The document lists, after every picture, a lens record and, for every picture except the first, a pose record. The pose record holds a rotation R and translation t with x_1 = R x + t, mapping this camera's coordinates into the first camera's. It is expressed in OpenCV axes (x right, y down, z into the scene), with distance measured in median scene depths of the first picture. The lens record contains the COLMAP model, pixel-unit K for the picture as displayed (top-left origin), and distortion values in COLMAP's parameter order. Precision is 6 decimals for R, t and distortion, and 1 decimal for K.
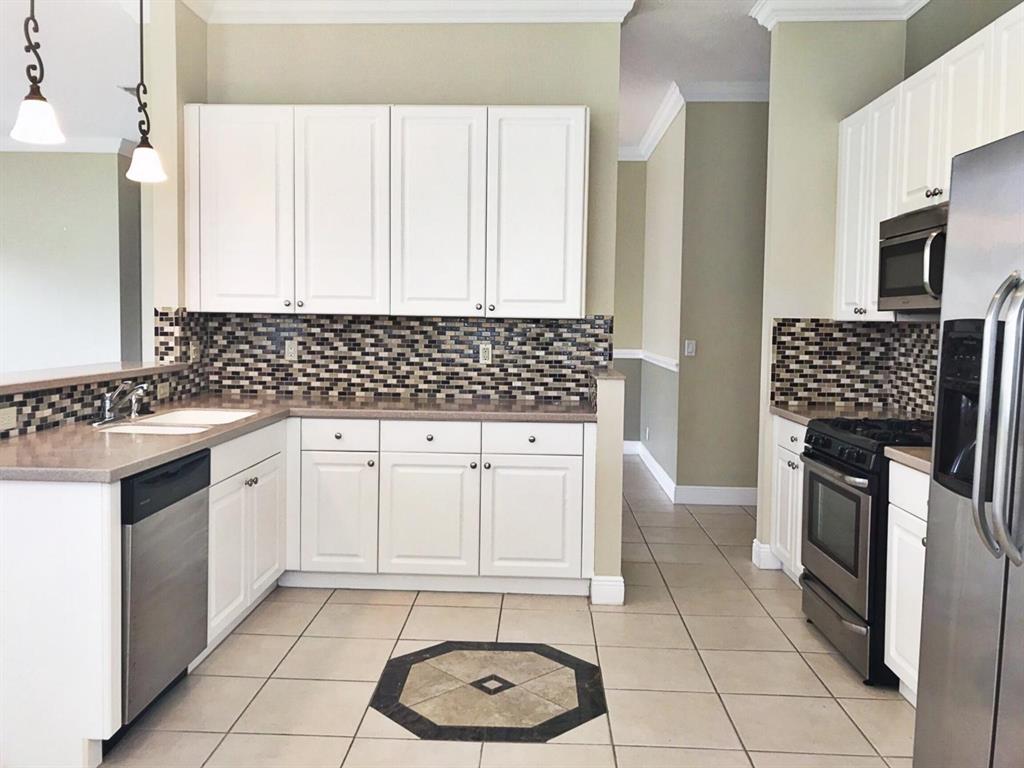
lens RADIAL K [[849.5, 0, 505.5], [0, 849.5, 369.6], [0, 0, 1]] dist [0.119672, -0.315412]
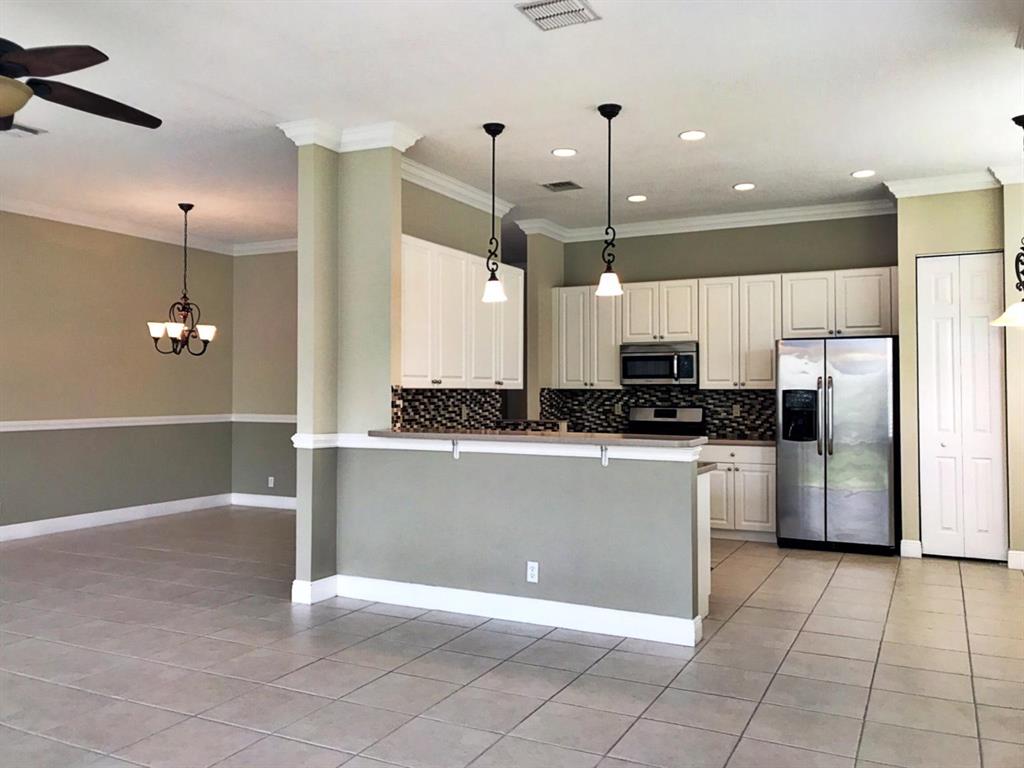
lens RADIAL K [[843.6, 0, 507.1], [0, 843.6, 367.2], [0, 0, 1]] dist [0.092867, -0.149161]
pose [[0.404496, 0.011008, 0.914473, -1.384637], [0.054180, 0.997883, -0.035977, -0.041877], [-0.912933, 0.064099, 0.403043, 0.311450]]
